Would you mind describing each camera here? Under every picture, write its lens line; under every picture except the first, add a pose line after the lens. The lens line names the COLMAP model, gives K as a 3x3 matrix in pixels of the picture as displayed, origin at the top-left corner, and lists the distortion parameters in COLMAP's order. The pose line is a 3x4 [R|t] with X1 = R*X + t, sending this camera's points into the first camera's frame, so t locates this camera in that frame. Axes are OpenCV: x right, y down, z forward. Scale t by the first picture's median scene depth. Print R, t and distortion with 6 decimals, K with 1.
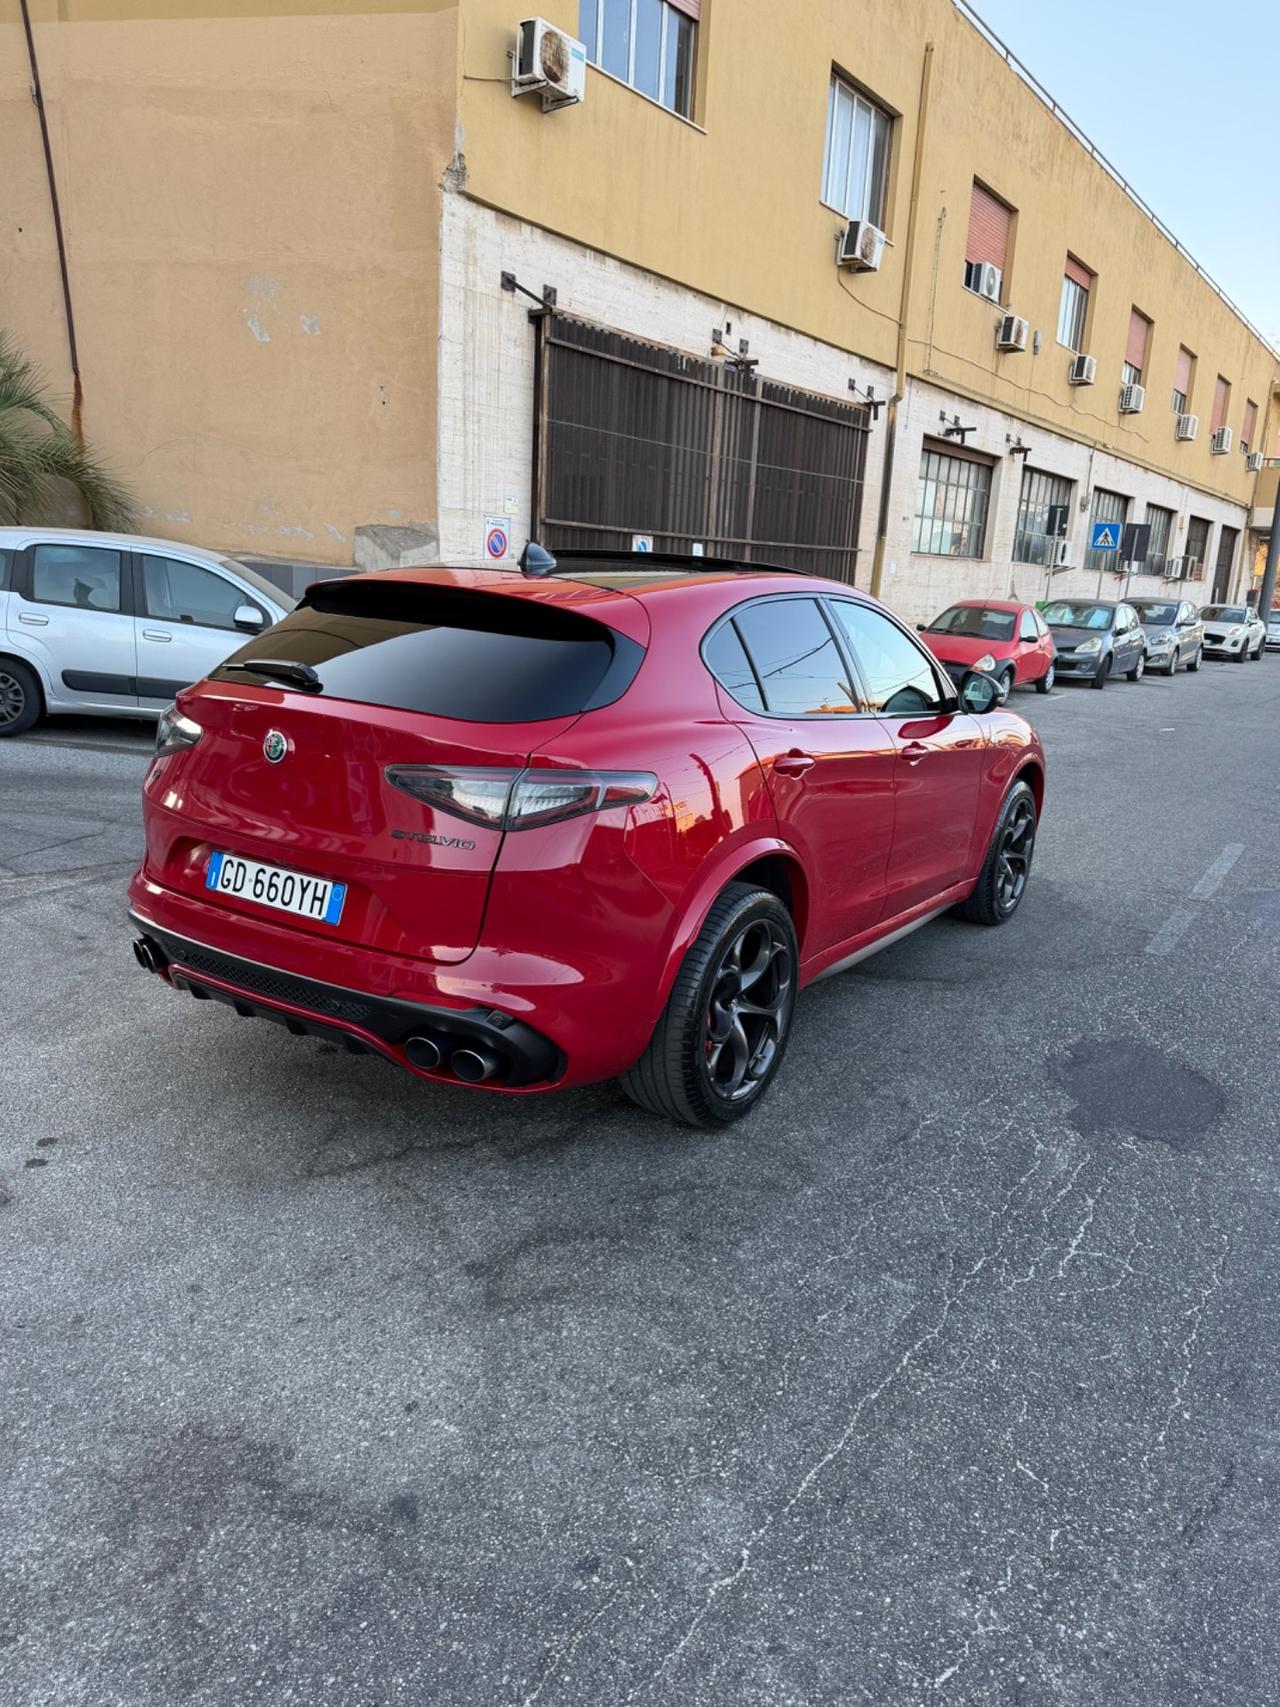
lens RADIAL K [[1201.3, 0, 637.7], [0, 1201.3, 845.9], [0, 0, 1]] dist [0.011316, -0.013550]
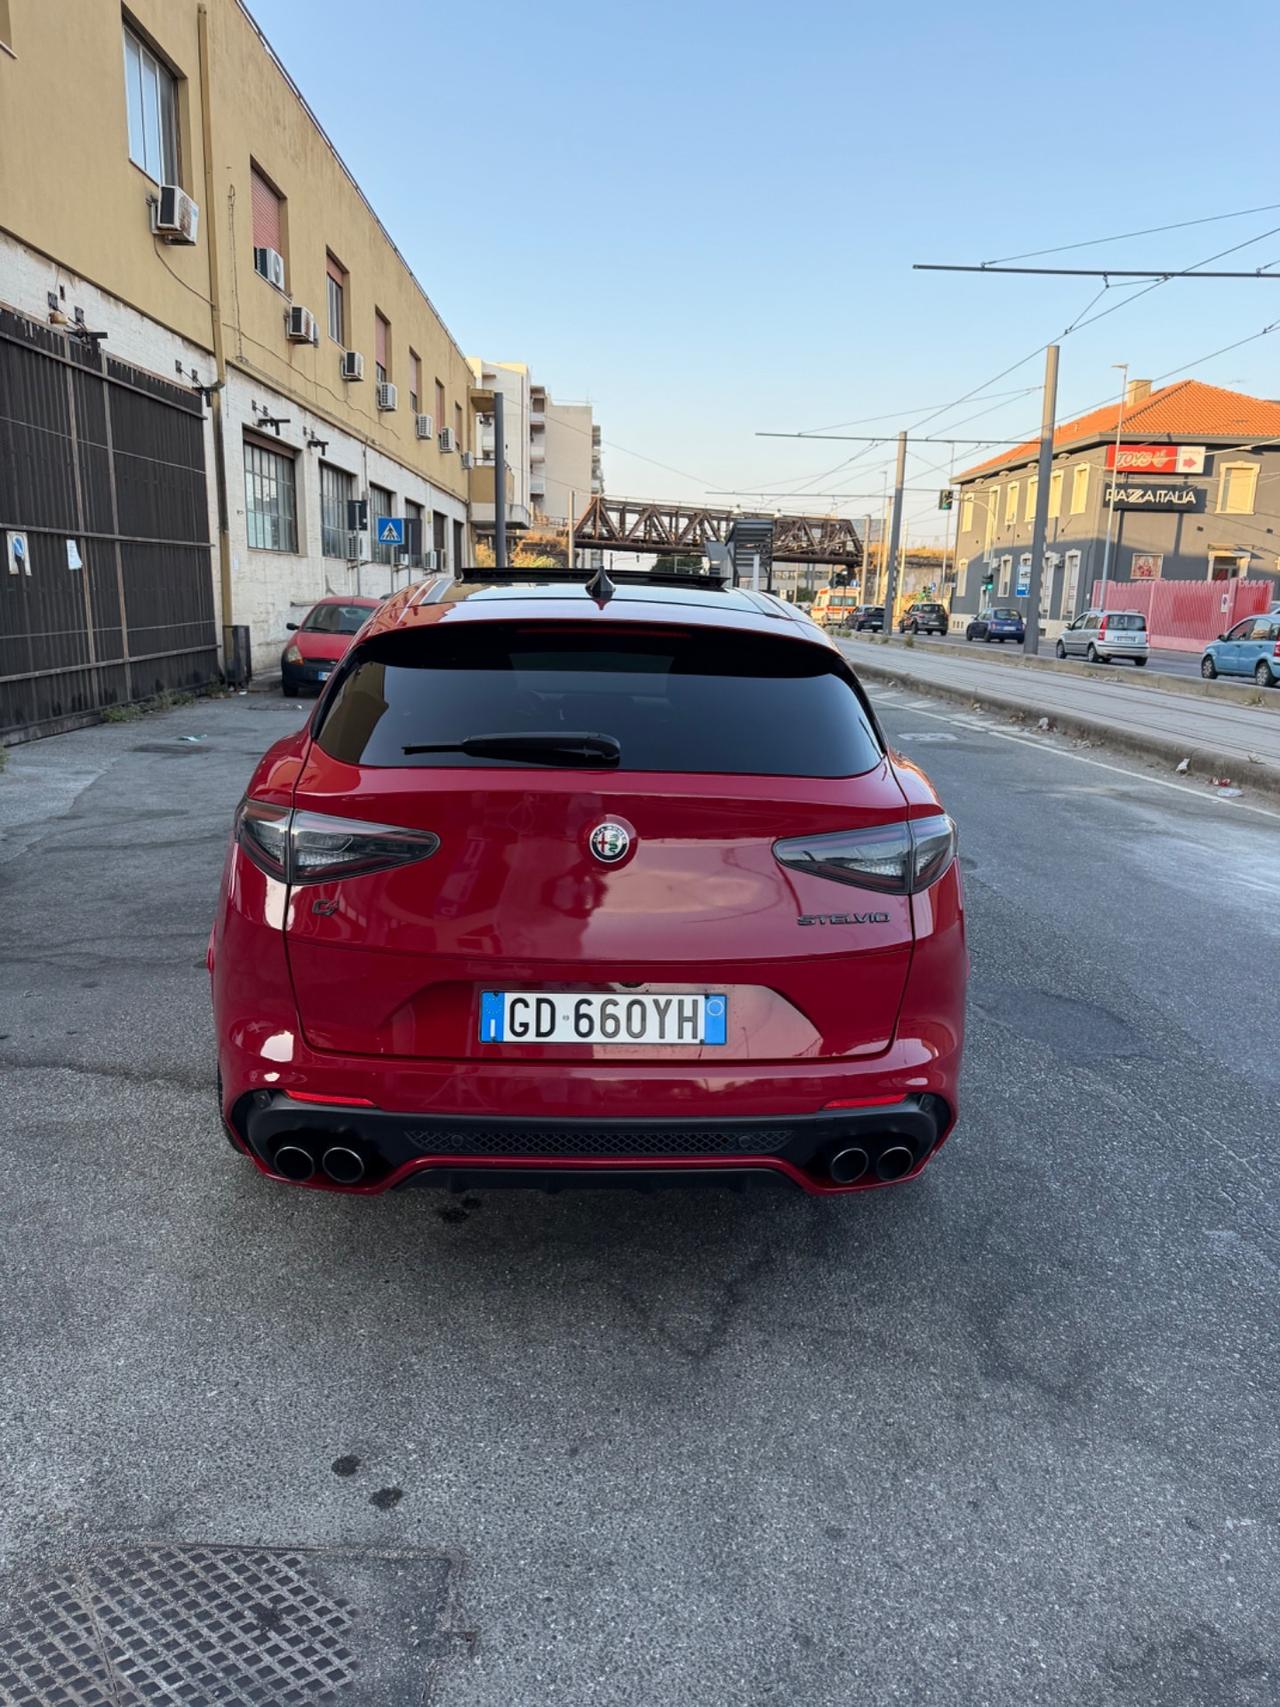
lens RADIAL K [[1208.7, 0, 629.0], [0, 1208.7, 845.5], [0, 0, 1]] dist [0.031954, -0.030808]
pose [[0.808465, -0.154338, 0.567947, -0.302368], [0.151371, 0.987068, 0.052758, -0.048971], [-0.568745, 0.043318, 0.821372, 0.141515]]
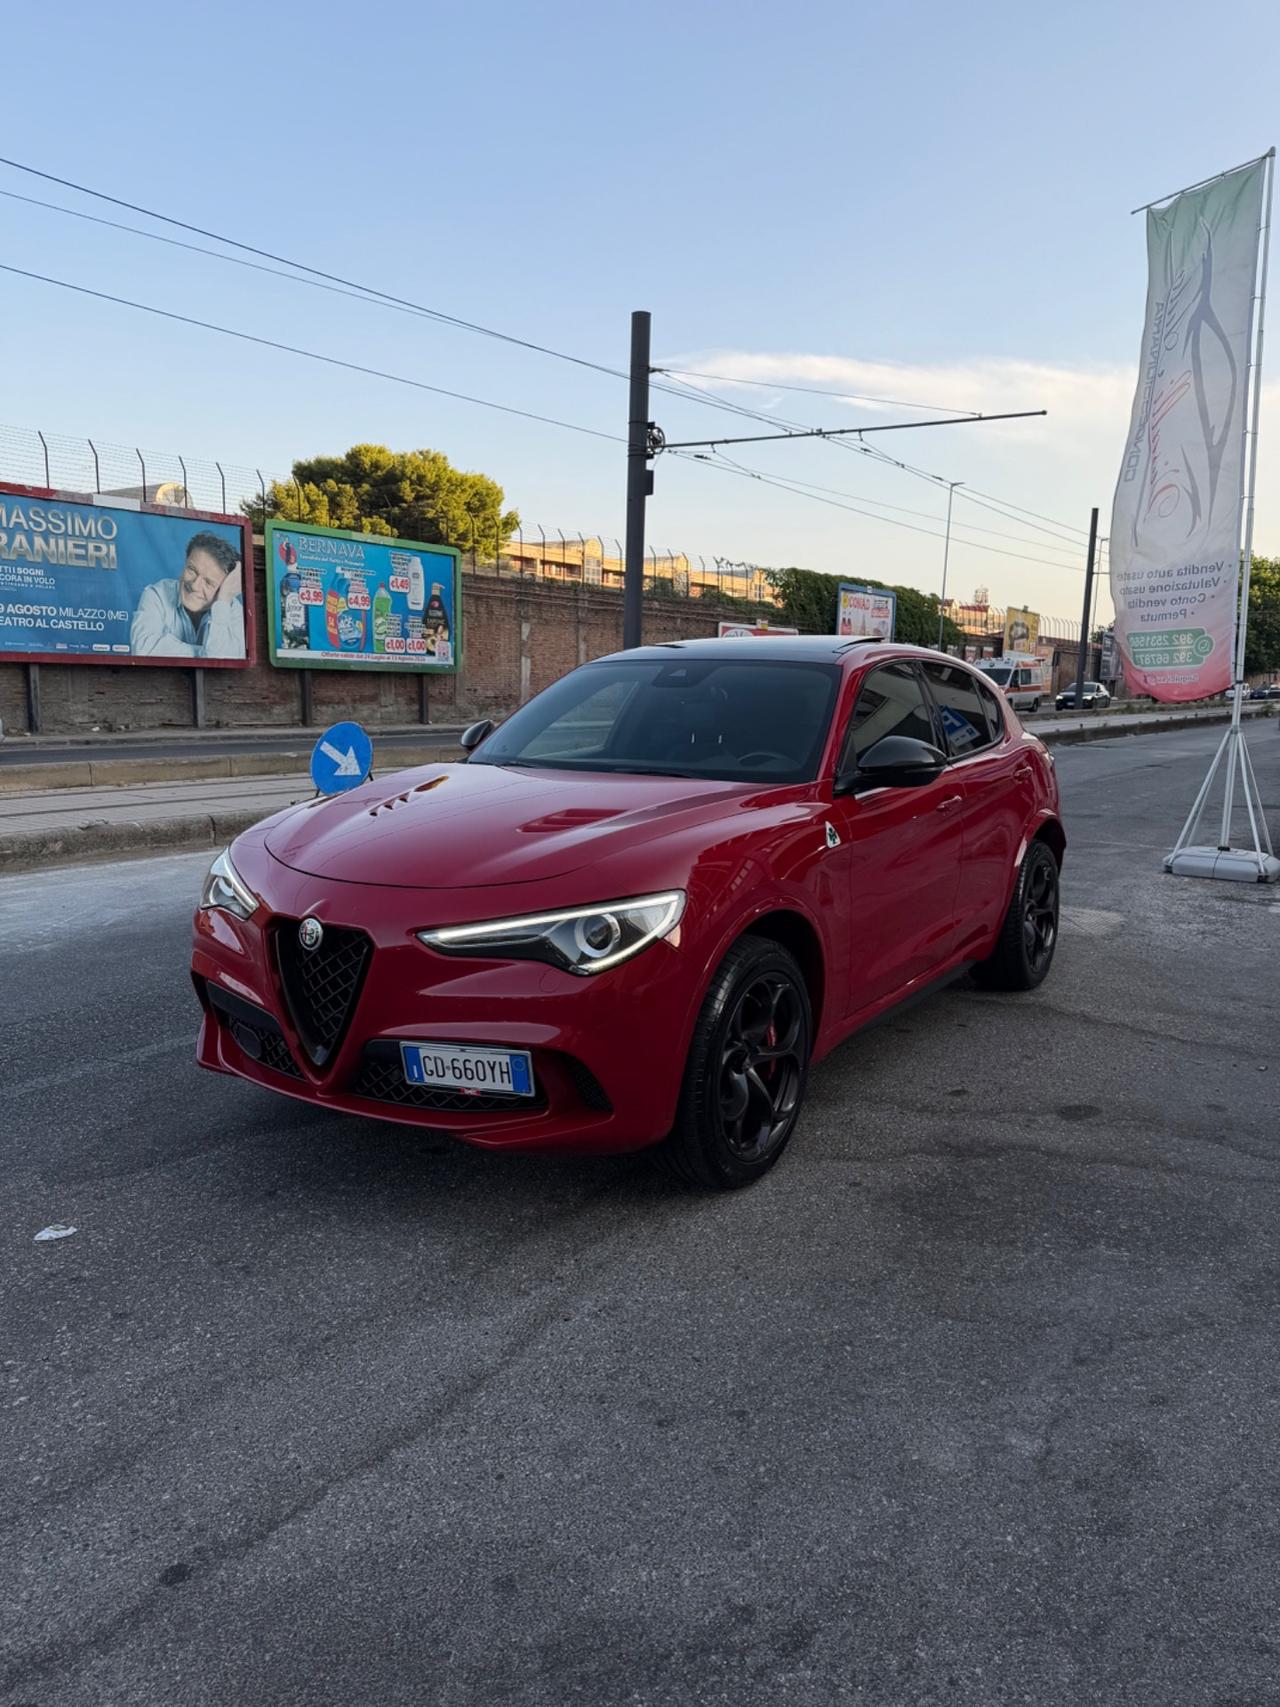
lens RADIAL K [[1208.7, 0, 640.0], [0, 1208.7, 853.5], [0, 0, 1]] dist [0.035641, -0.039523]
pose [[-0.997420, -0.070936, -0.011014, 0.092029], [-0.070101, 0.929433, 0.362271, -0.273304], [-0.015461, 0.362108, -0.932008, 1.296198]]
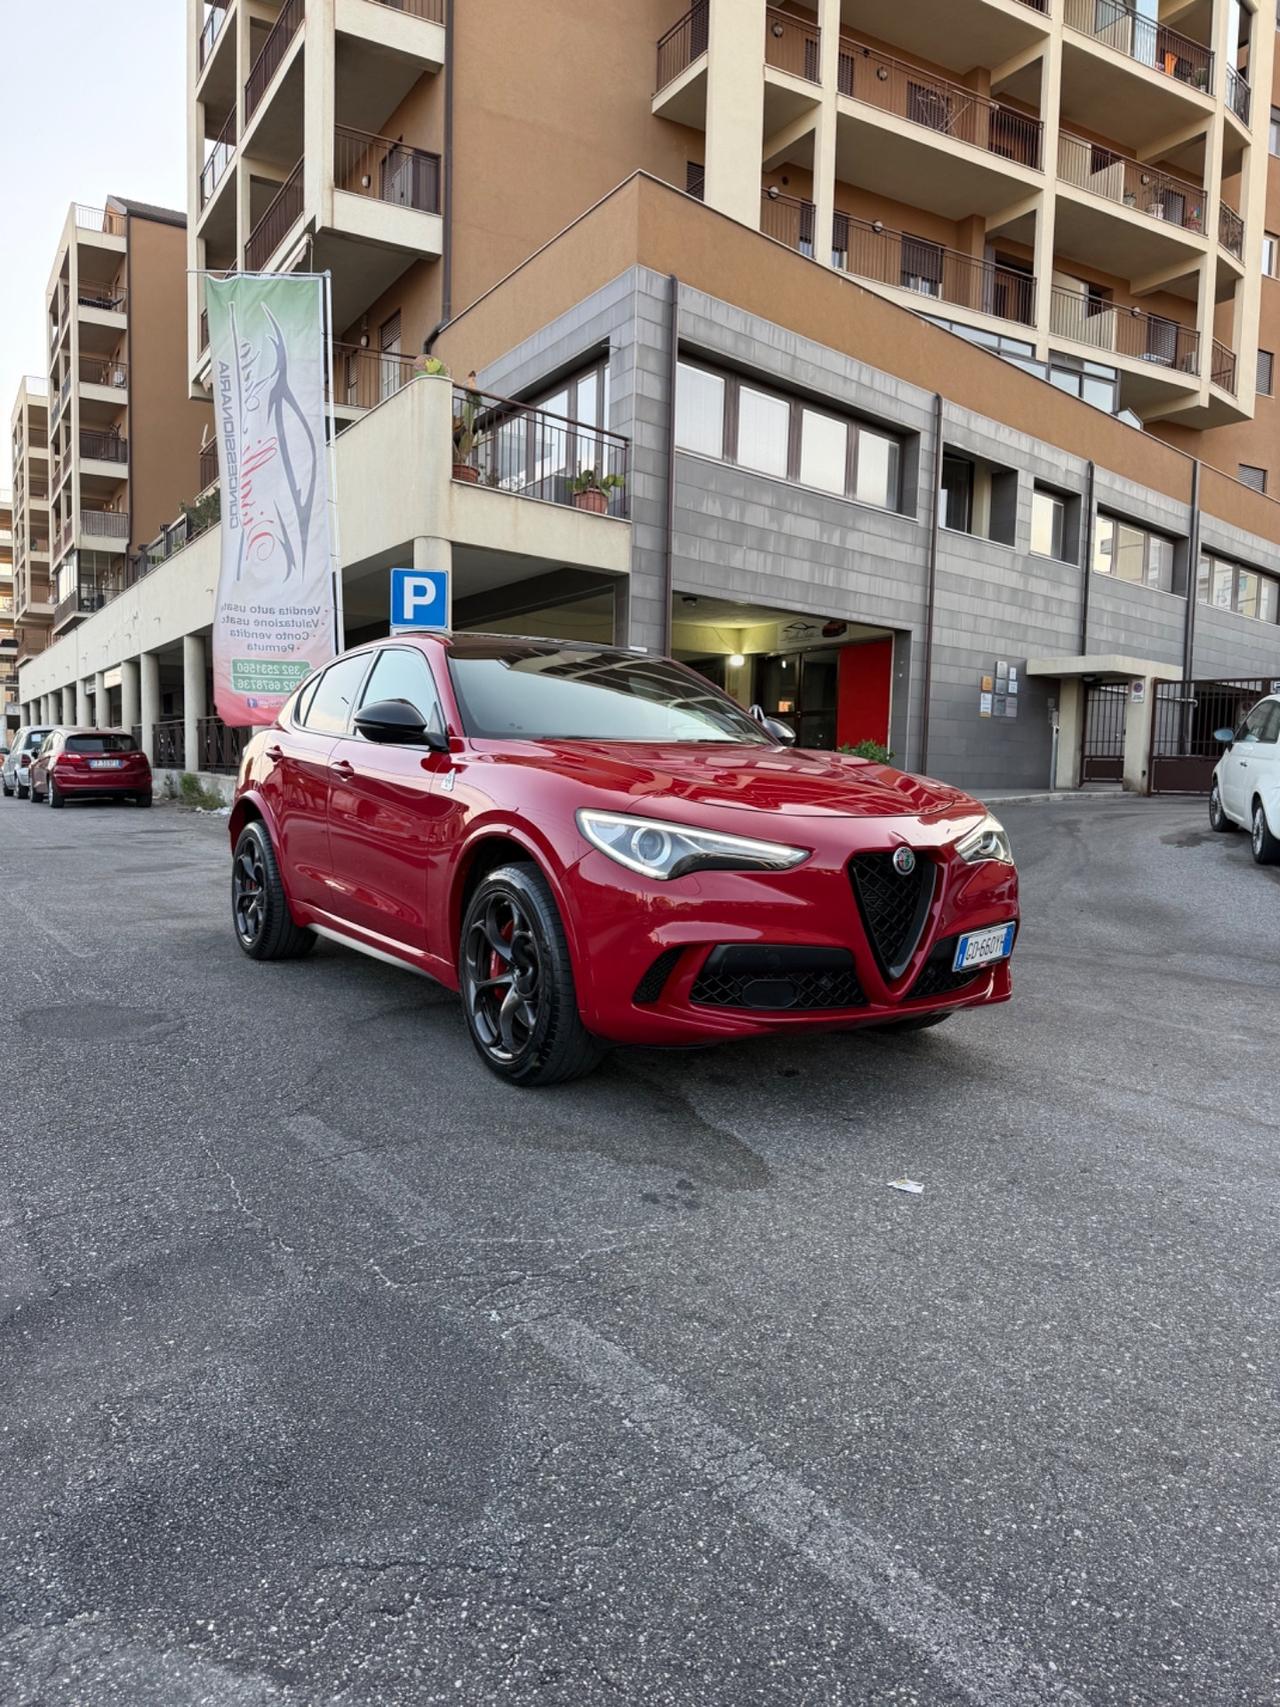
lens RADIAL K [[1196.0, 0, 633.7], [0, 1196.0, 858.1], [0, 0, 1]] dist [0.037306, -0.054379]
pose [[-0.401552, 0.008090, -0.915800, 0.681906], [-0.247662, 0.961745, 0.117088, -0.114266], [0.881714, 0.273826, -0.384187, 0.998914]]
